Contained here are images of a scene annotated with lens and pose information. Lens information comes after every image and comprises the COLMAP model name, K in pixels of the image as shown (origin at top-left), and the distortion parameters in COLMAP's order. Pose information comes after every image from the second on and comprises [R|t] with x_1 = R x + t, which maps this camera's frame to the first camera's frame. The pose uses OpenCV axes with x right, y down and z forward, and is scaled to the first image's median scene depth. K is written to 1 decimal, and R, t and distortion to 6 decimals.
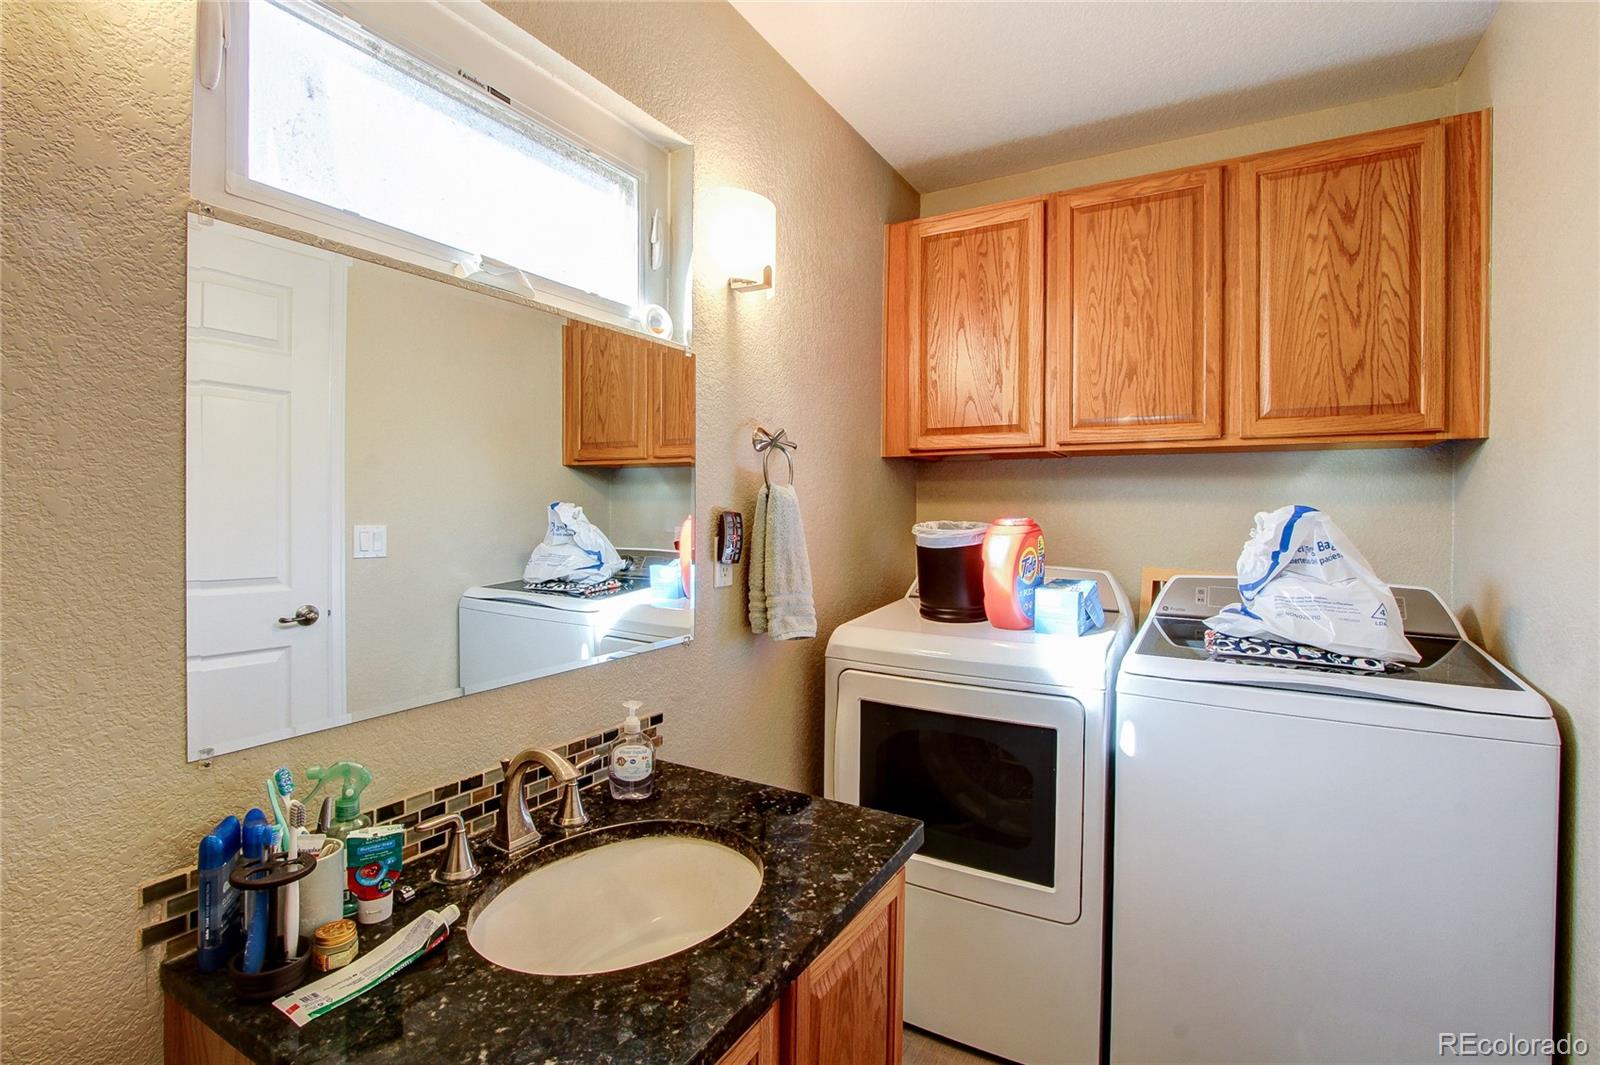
lens RADIAL K [[750.0, 0, 805.7], [0, 750.0, 513.4], [0, 0, 1]] dist [-0.017984, 0.003155]
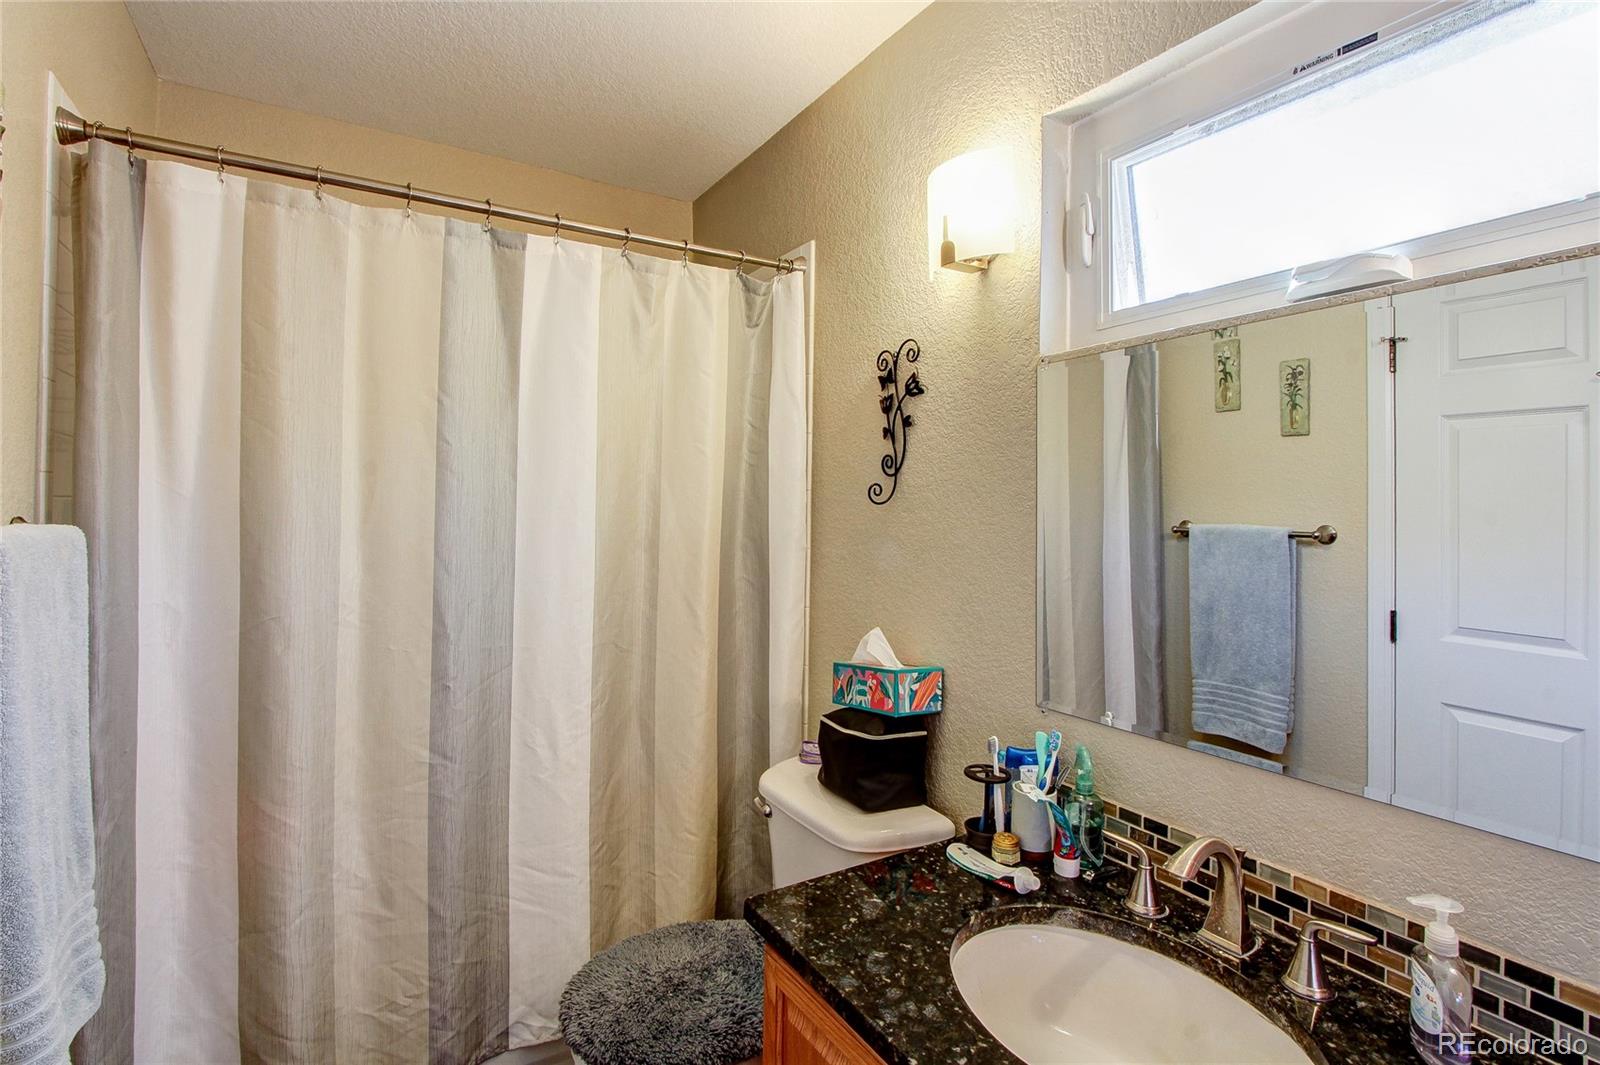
lens RADIAL K [[750.0, 0, 766.9], [0, 750.0, 500.0], [0, 0, 1]] dist [-0.017984, 0.003155]
pose [[-0.506139, -0.021825, -0.862176, 0.395686], [-0.020473, 0.999702, -0.013288, -0.034840], [0.862209, 0.010925, -0.506435, 0.588501]]
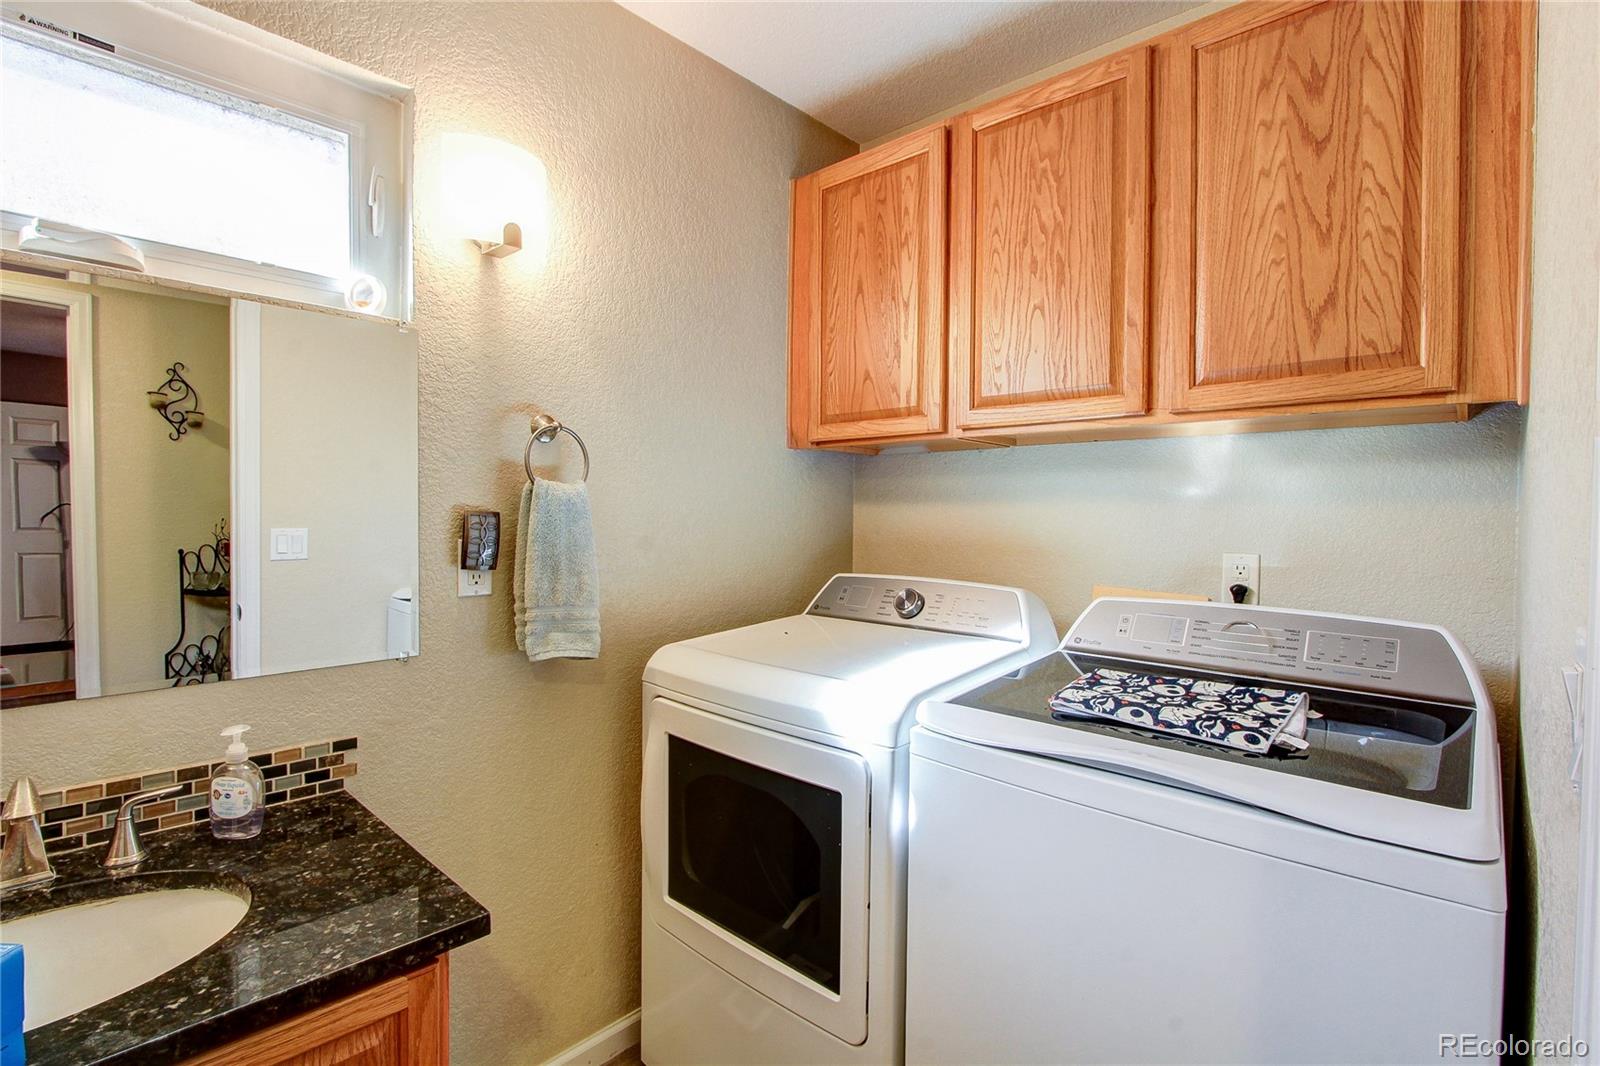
lens RADIAL K [[750.0, 0, 803.9], [0, 750.0, 526.8], [0, 0, 1]] dist [-0.017984, 0.003155]
pose [[0.975292, 0.006793, -0.220813, 0.424644], [-0.004891, 0.999946, 0.009159, 0.006363], [0.220864, -0.007852, 0.975273, 0.218952]]
